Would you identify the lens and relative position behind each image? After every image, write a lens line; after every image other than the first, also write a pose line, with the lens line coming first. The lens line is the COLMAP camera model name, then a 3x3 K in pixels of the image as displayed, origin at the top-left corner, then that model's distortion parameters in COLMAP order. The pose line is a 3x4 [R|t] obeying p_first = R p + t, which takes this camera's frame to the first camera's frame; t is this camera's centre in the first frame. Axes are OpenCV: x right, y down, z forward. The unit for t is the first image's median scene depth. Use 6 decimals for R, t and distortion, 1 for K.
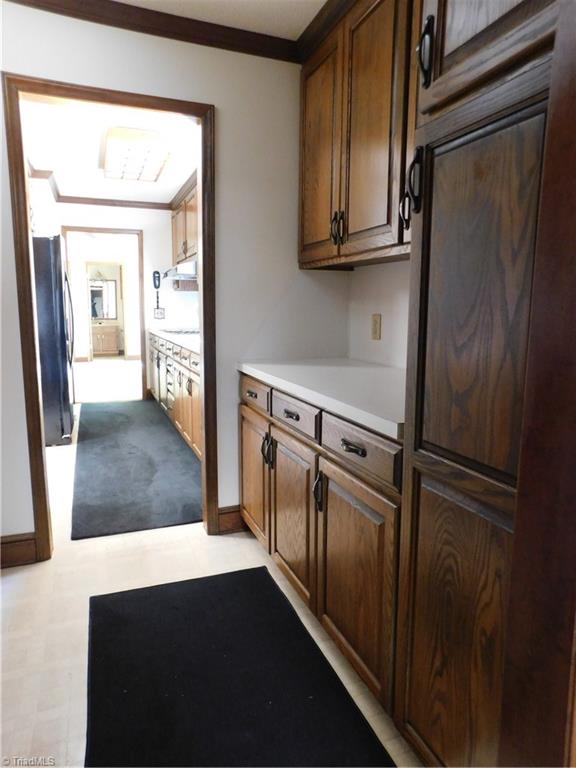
lens RADIAL K [[516.4, 0, 288.3], [0, 516.4, 384.7], [0, 0, 1]] dist [-0.057319, 0.059802]
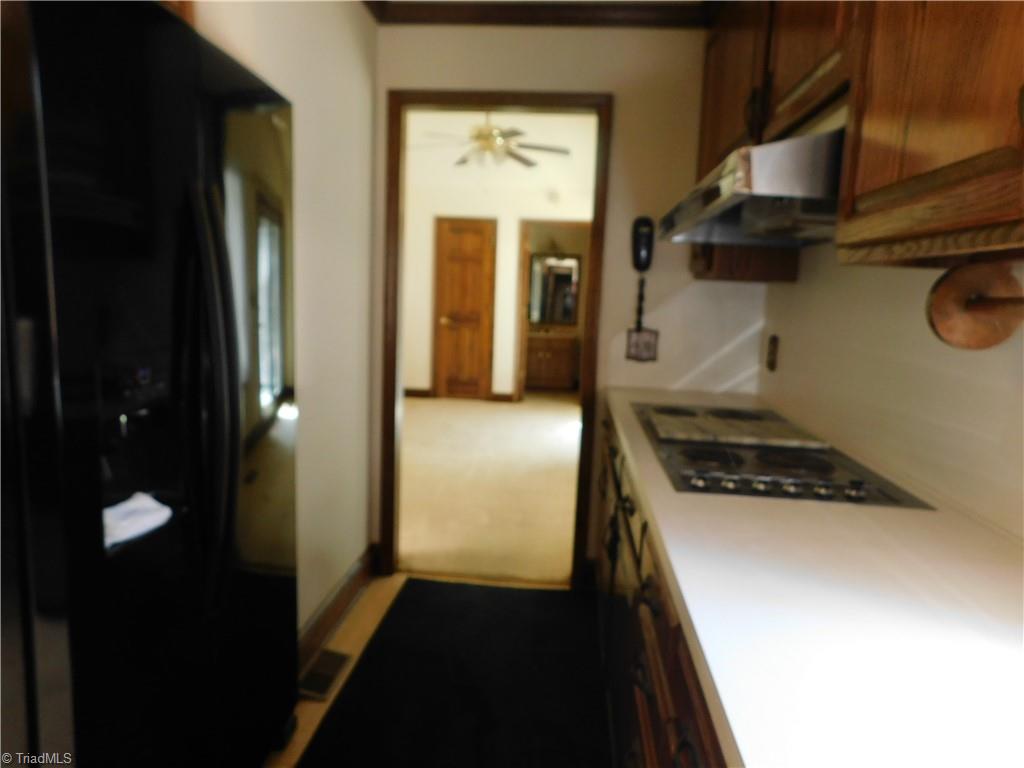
lens RADIAL K [[688.6, 0, 511.4], [0, 688.6, 385.5], [0, 0, 1]] dist [-0.057319, 0.059802]
pose [[0.897222, 0.090295, -0.432250, -0.132401], [-0.099993, 0.994988, 0.000292, -0.105318], [0.430110, 0.042960, 0.901754, 0.566833]]
